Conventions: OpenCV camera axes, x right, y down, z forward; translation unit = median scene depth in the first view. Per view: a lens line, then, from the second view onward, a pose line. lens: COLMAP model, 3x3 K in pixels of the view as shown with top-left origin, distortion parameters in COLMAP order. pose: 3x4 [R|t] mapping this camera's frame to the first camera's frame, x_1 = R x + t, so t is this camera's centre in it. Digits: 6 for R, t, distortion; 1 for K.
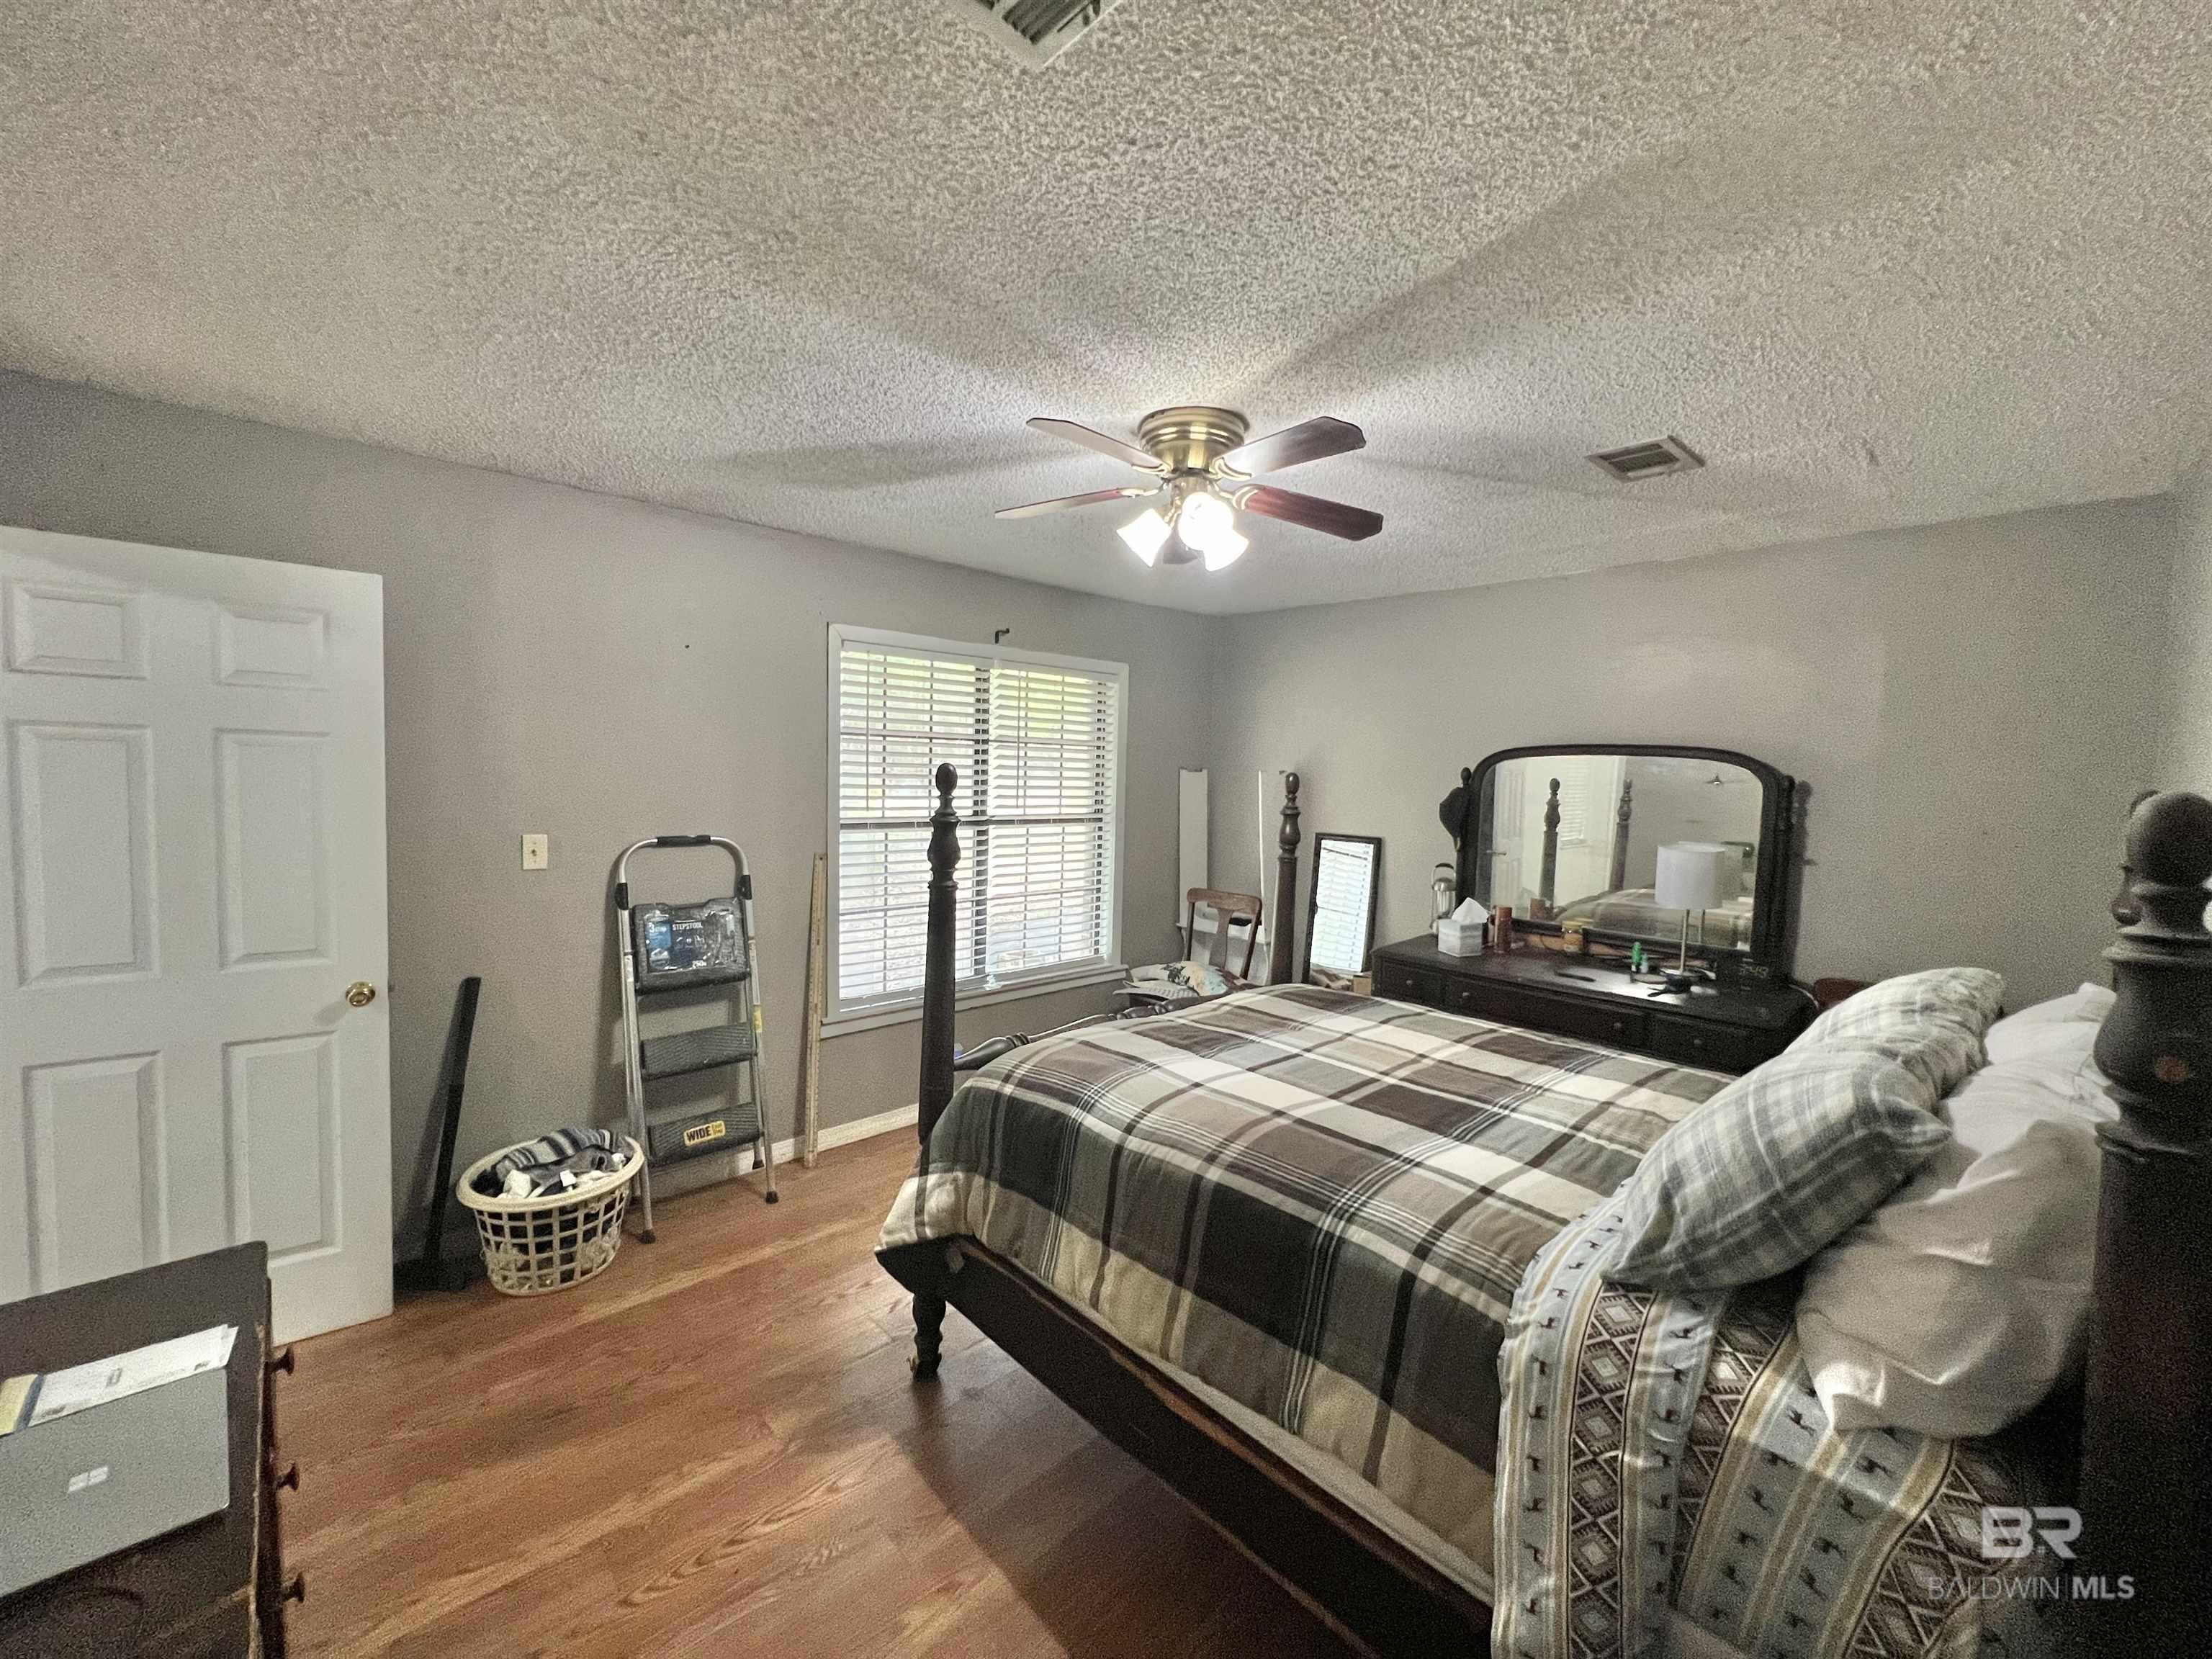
lens RADIAL K [[883.1, 0, 1103.6], [0, 883.1, 825.6], [0, 0, 1]] dist [-0.003488, 0.000606]
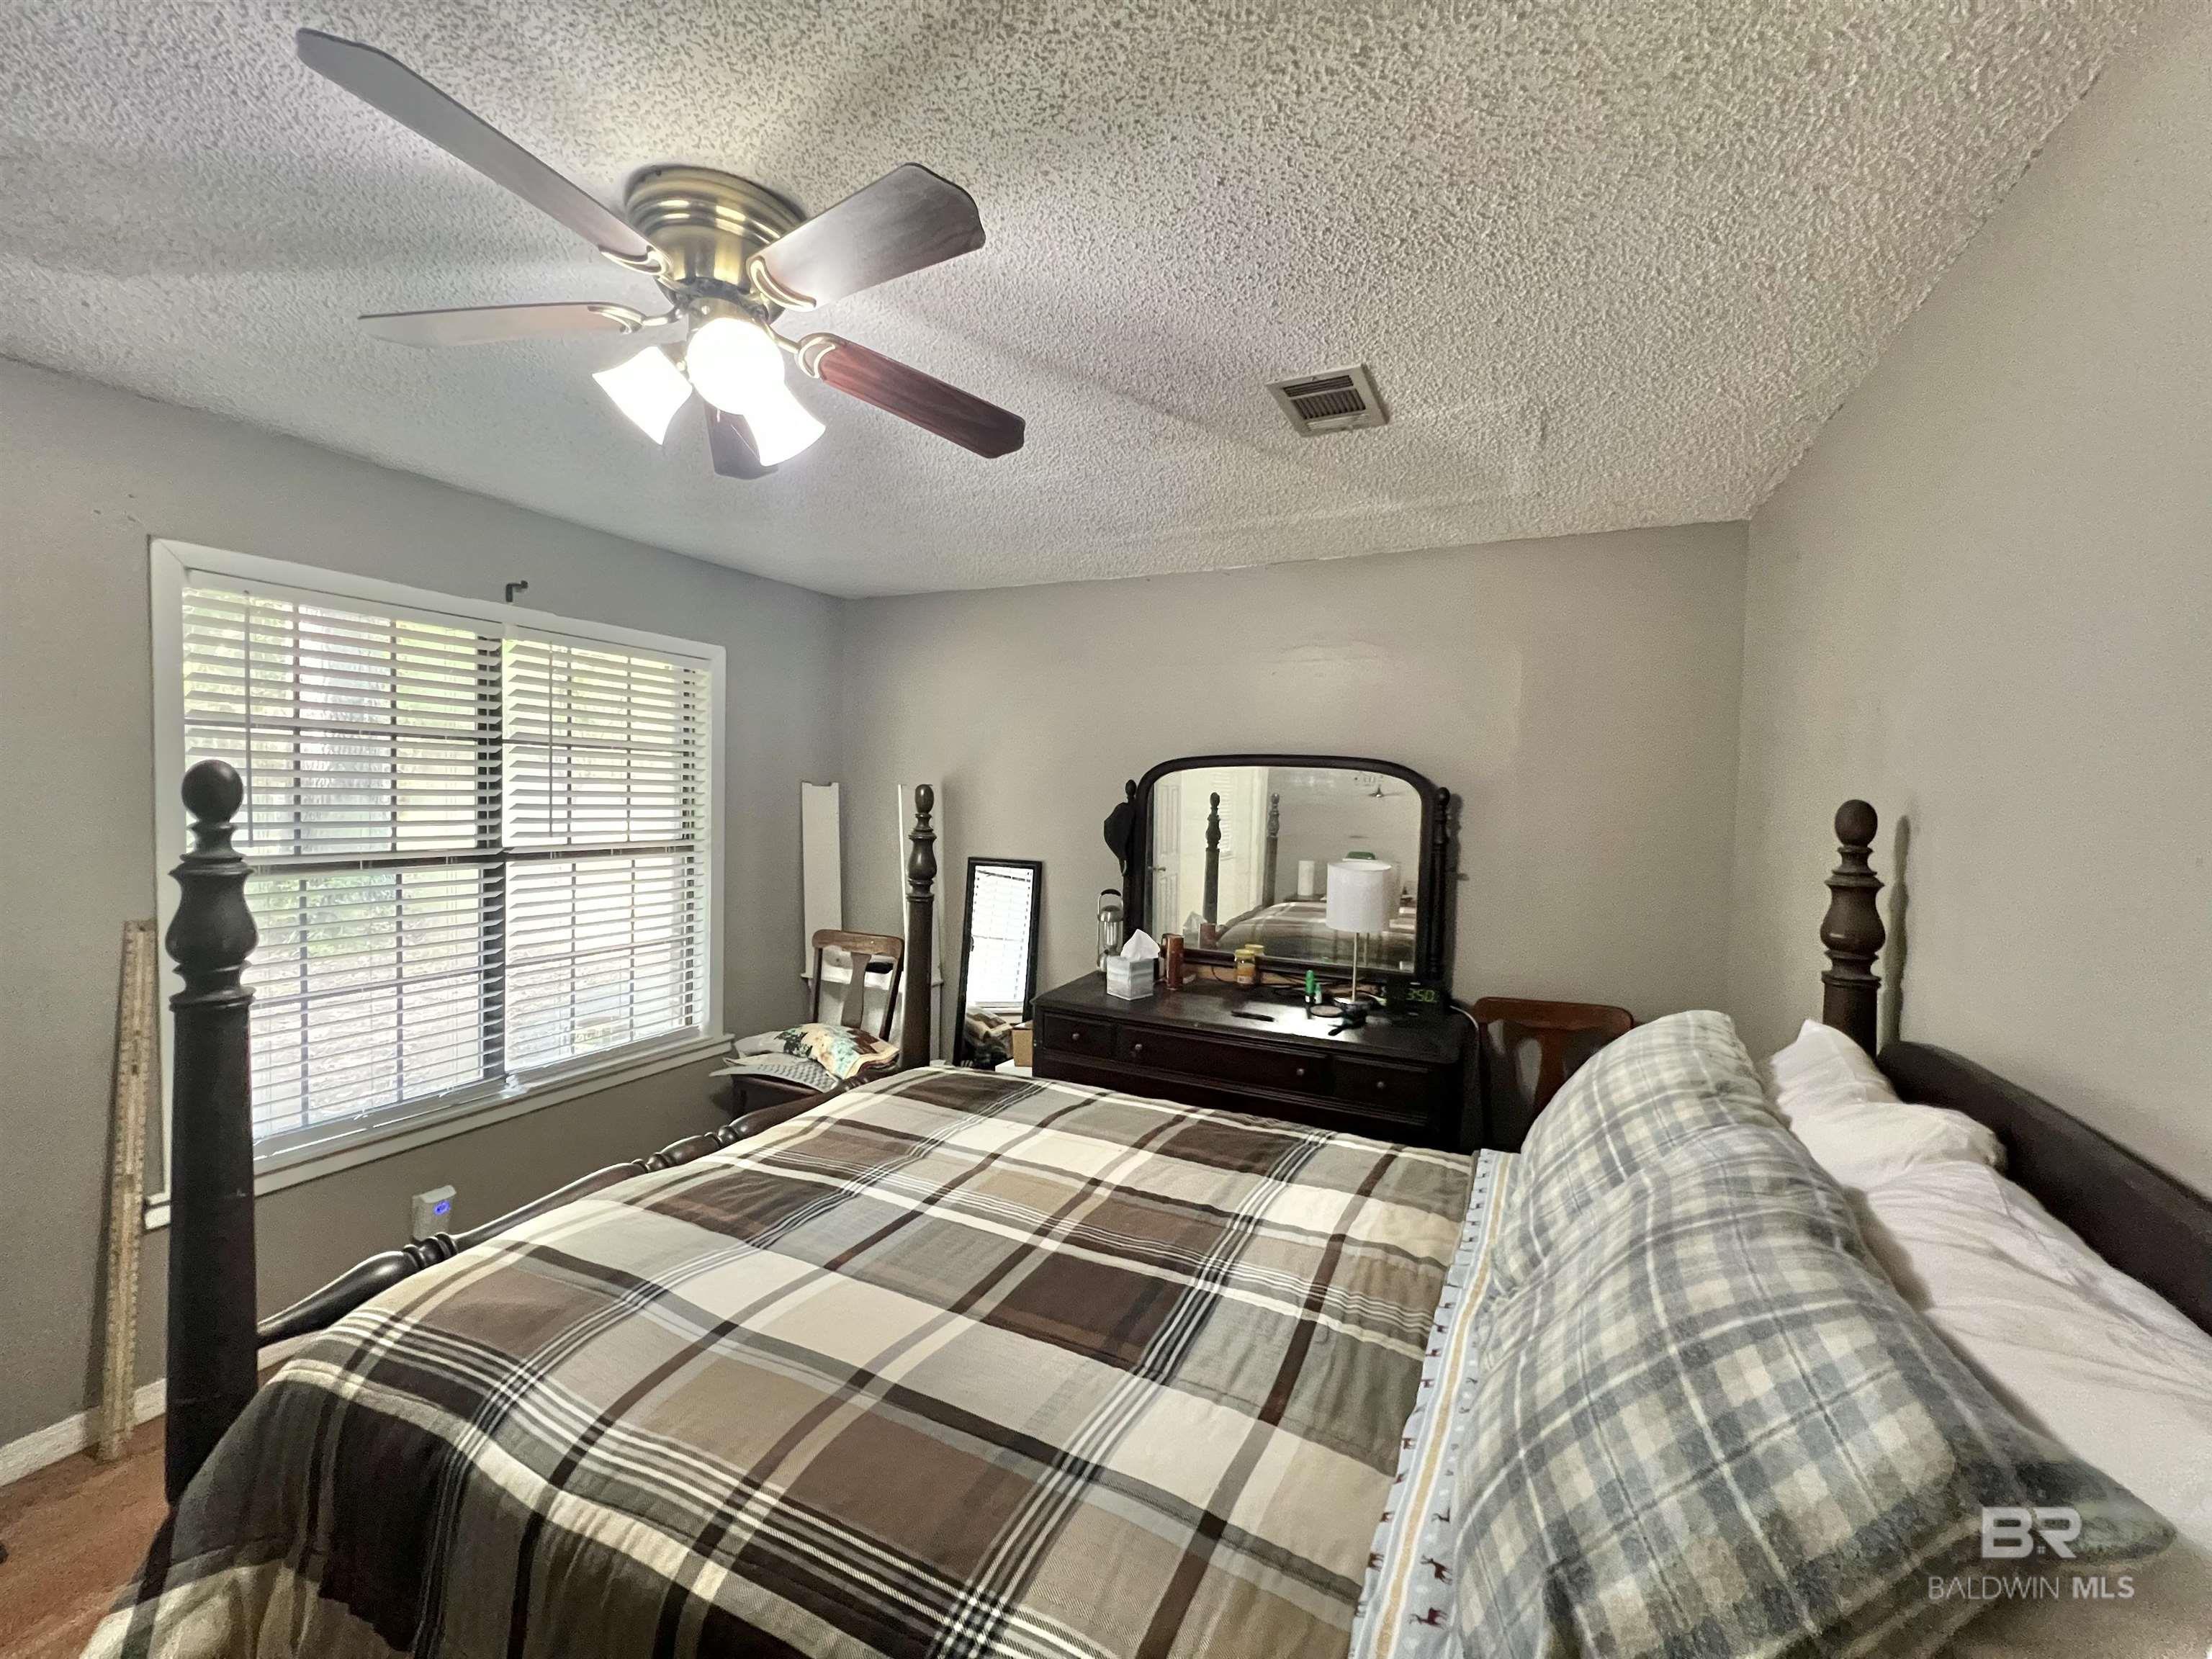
lens RADIAL K [[883.1, 0, 1101.9], [0, 883.1, 832.0], [0, 0, 1]] dist [-0.003488, 0.000606]
pose [[0.933661, -0.019031, 0.357652, 0.116225], [0.023419, 0.999694, -0.007941, -0.012783], [-0.357391, 0.015790, 0.933821, 0.324449]]
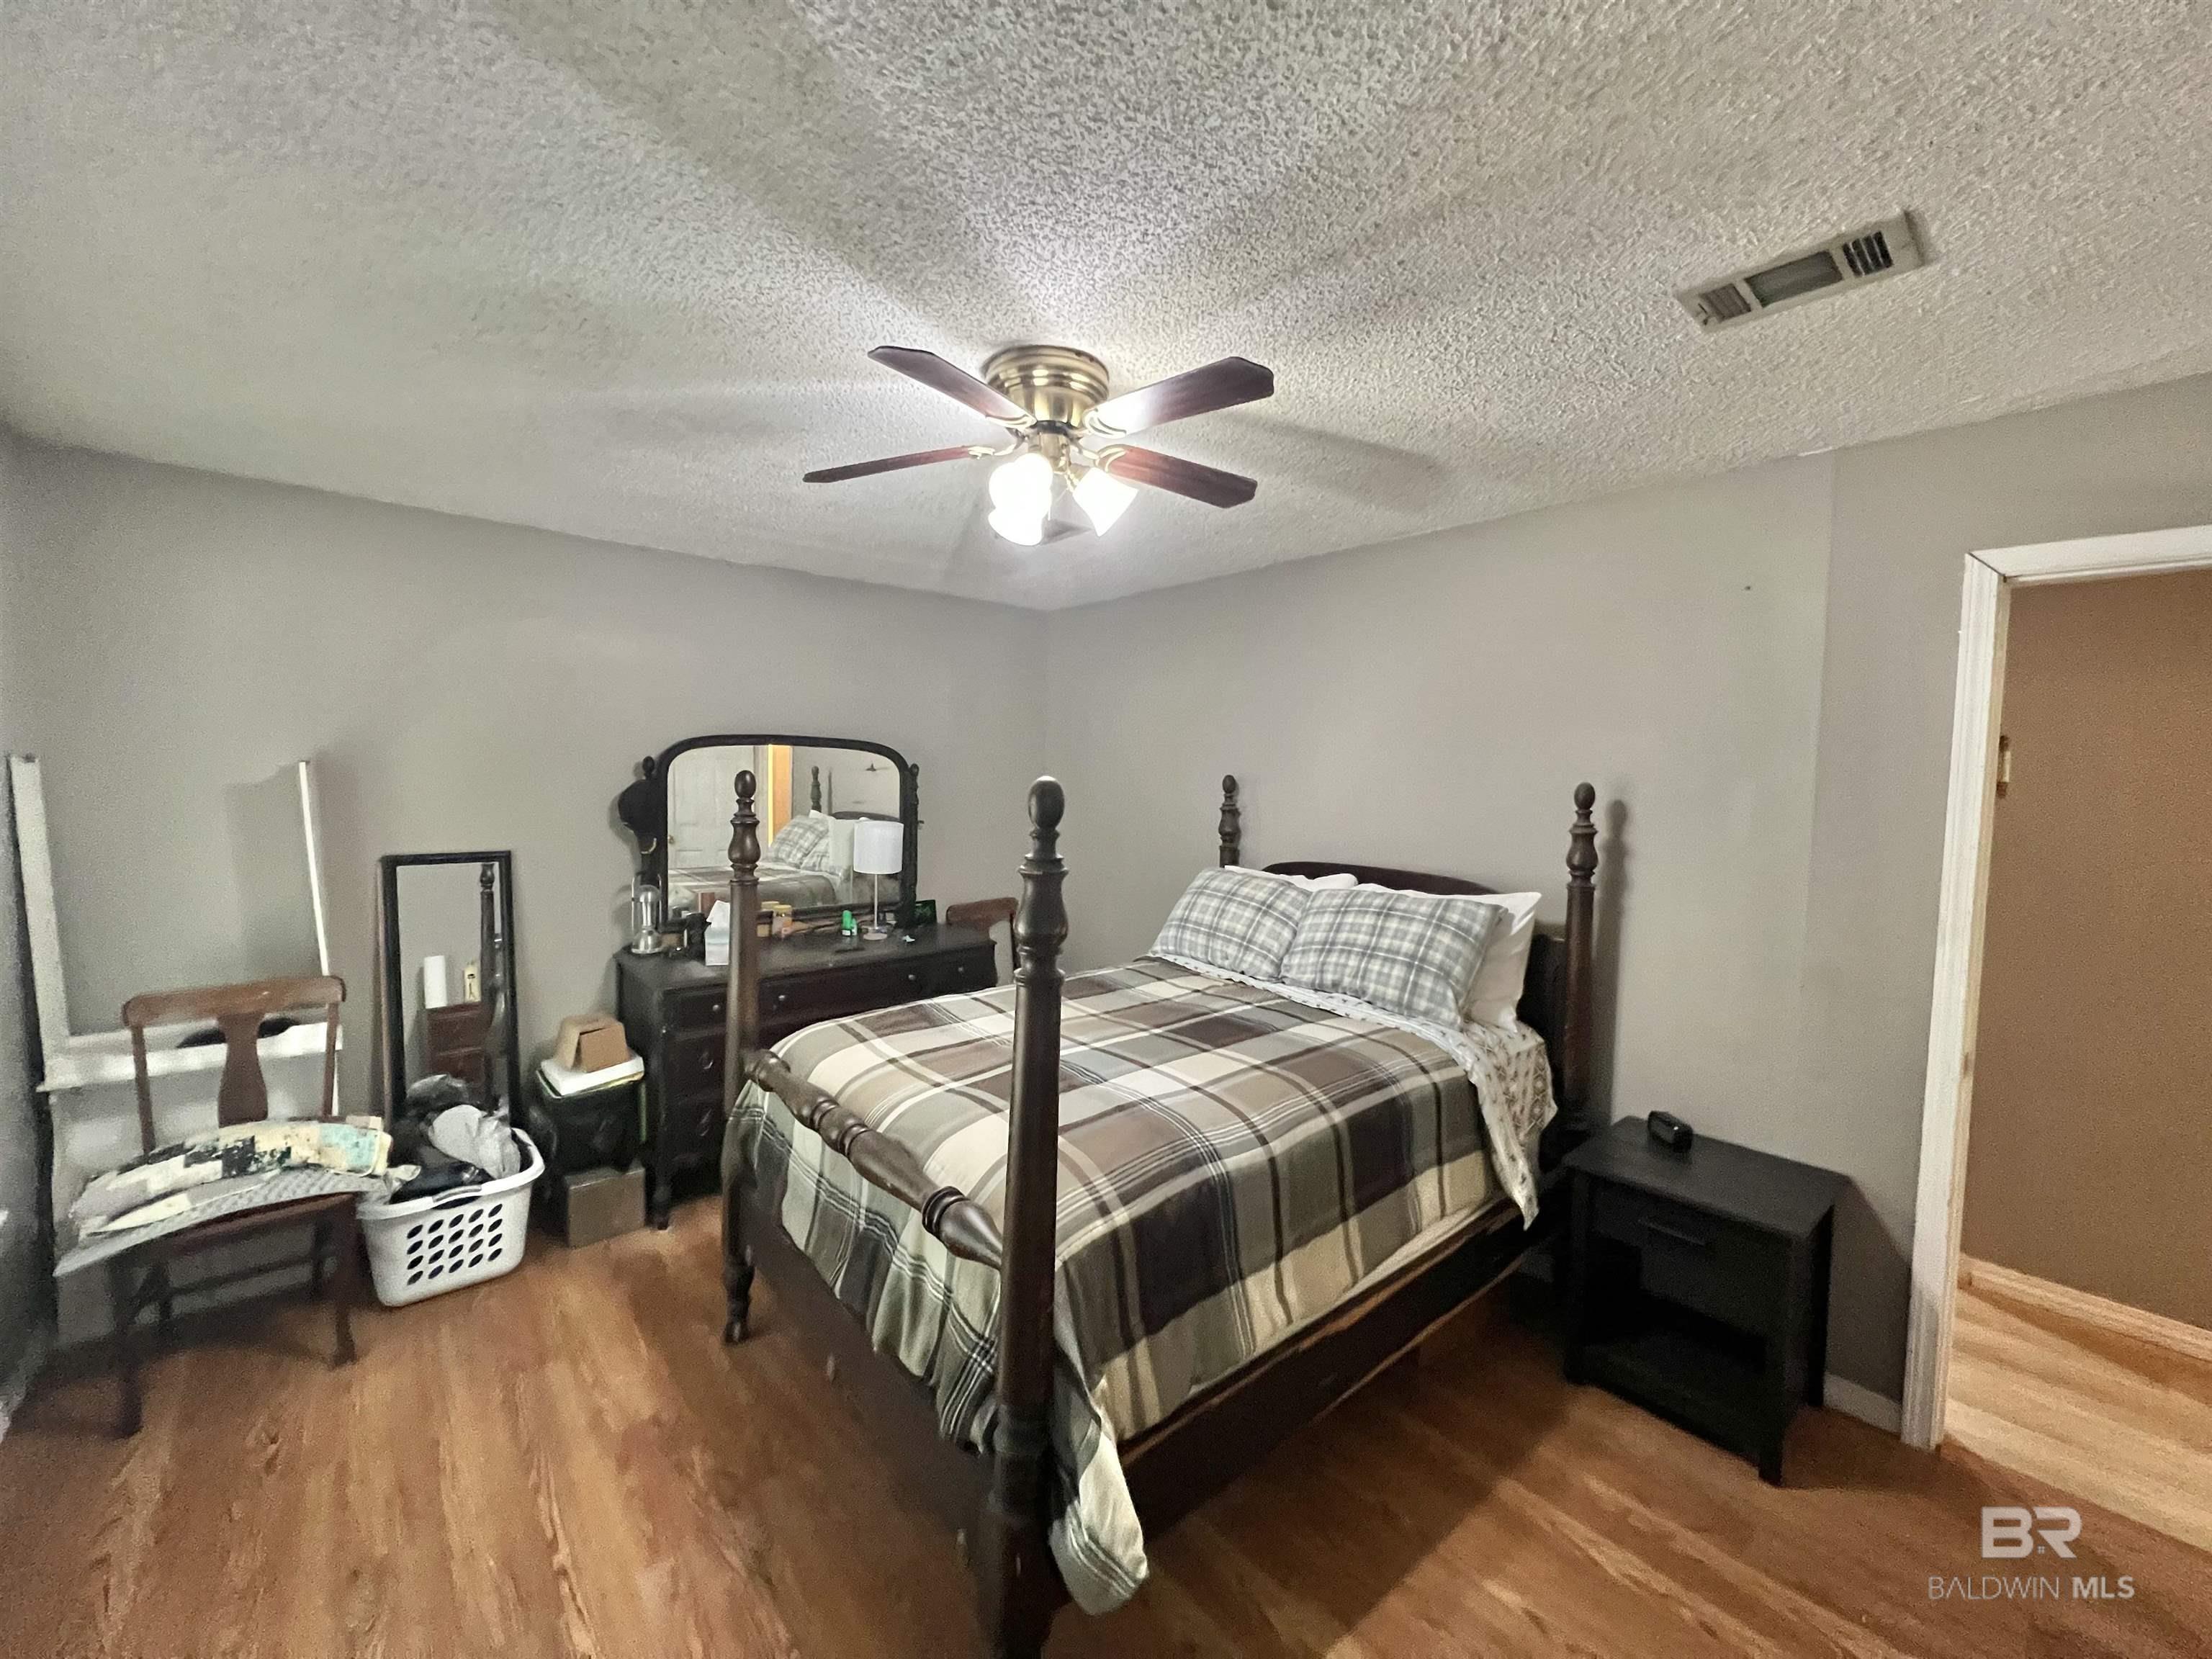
lens RADIAL K [[883.1, 0, 1101.1], [0, 883.1, 826.6], [0, 0, 1]] dist [-0.003488, 0.000606]
pose [[0.049147, -0.088401, 0.994872, -0.754383], [0.051691, 0.994966, 0.085856, -0.084246], [-0.997453, 0.047207, 0.053470, 0.888553]]
